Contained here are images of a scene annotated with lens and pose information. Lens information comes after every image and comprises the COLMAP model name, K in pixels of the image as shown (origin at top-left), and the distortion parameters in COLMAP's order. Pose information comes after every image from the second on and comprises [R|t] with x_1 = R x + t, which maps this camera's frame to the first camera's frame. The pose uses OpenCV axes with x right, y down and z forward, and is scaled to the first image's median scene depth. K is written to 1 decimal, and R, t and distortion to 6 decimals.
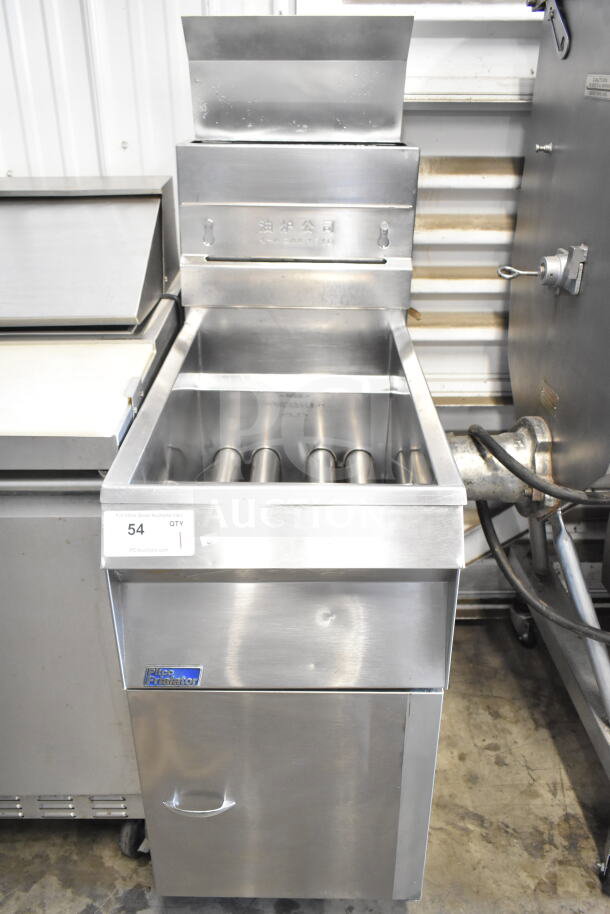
lens RADIAL K [[785.8, 0, 305.6], [0, 785.8, 457.9], [0, 0, 1]] dist [-0.027089, 0.010895]
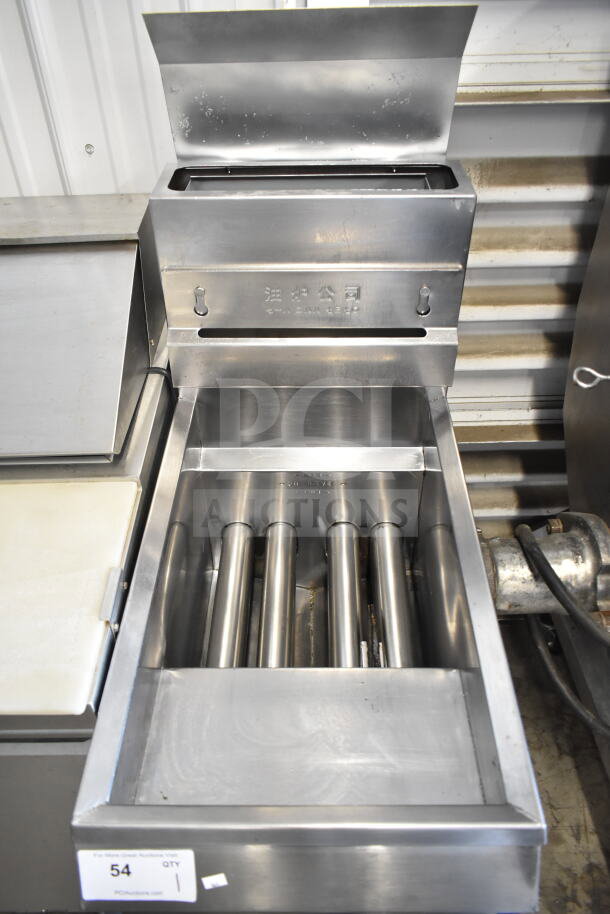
lens RADIAL K [[712.7, 0, 304.4], [0, 712.7, 456.5], [0, 0, 1]] dist [-0.024368, 0.007063]
pose [[0.999694, -0.015220, -0.019512, -0.007023], [0.019589, 0.968522, 0.248155, -0.290036], [0.015121, -0.248461, 0.968524, 0.252072]]
